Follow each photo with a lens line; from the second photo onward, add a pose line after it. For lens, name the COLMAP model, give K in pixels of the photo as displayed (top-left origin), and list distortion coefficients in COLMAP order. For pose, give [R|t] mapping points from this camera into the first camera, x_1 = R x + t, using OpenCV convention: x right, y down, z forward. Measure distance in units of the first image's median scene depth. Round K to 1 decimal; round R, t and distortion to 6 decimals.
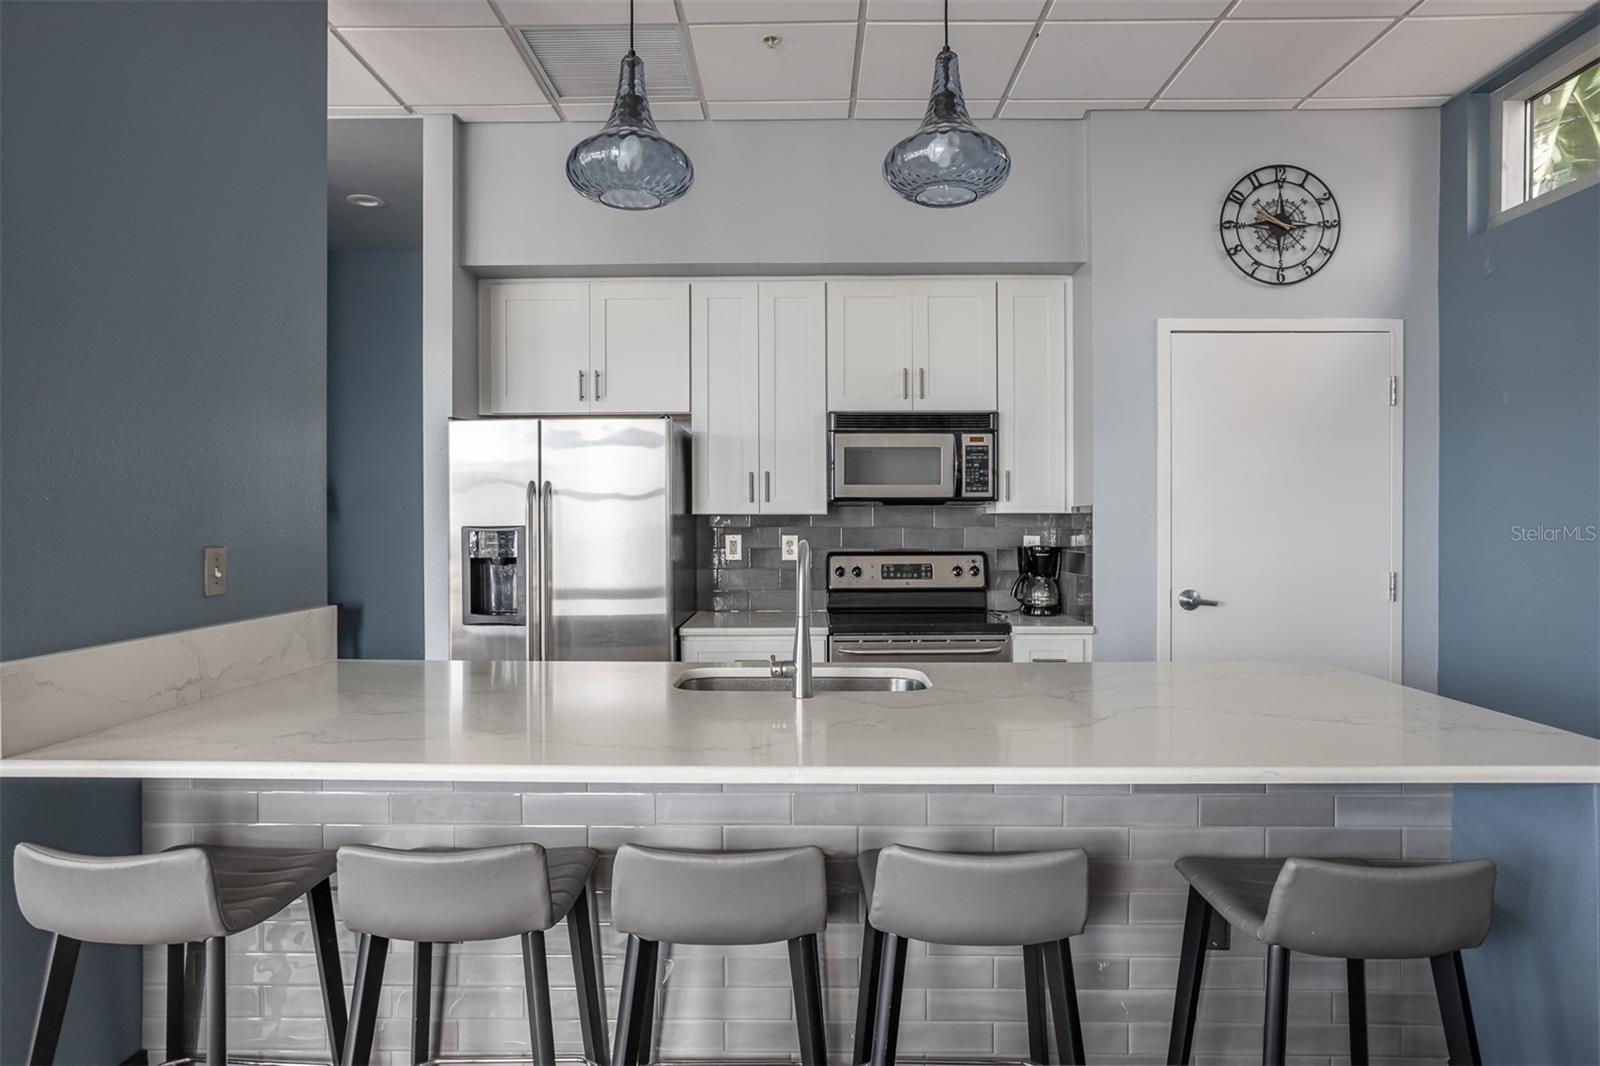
lens RADIAL K [[995.1, 0, 707.2], [0, 995.1, 526.3], [0, 0, 1]] dist [-0.029722, 0.029134]
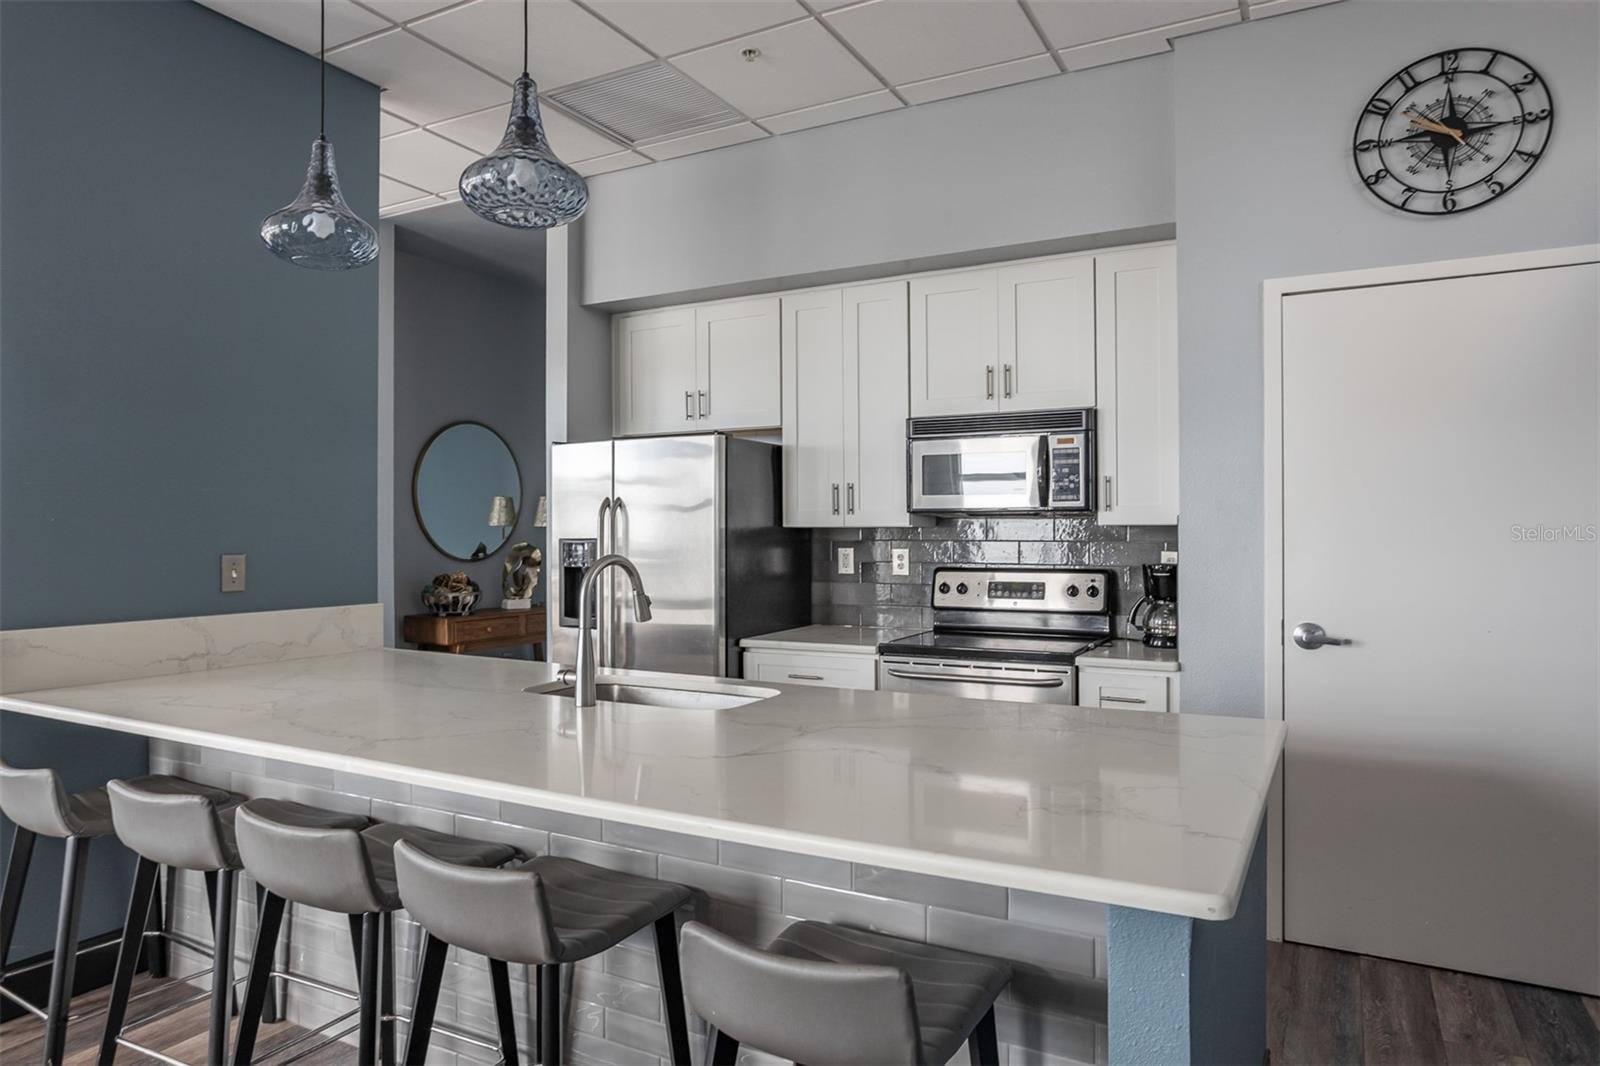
lens RADIAL K [[995.1, 0, 764.3], [0, 995.1, 532.3], [0, 0, 1]] dist [-0.029722, 0.029134]
pose [[0.881951, 0.000741, -0.471341, 0.471750], [-0.002660, 0.999991, -0.003407, -0.003748], [0.471334, 0.004258, 0.881944, 0.111285]]
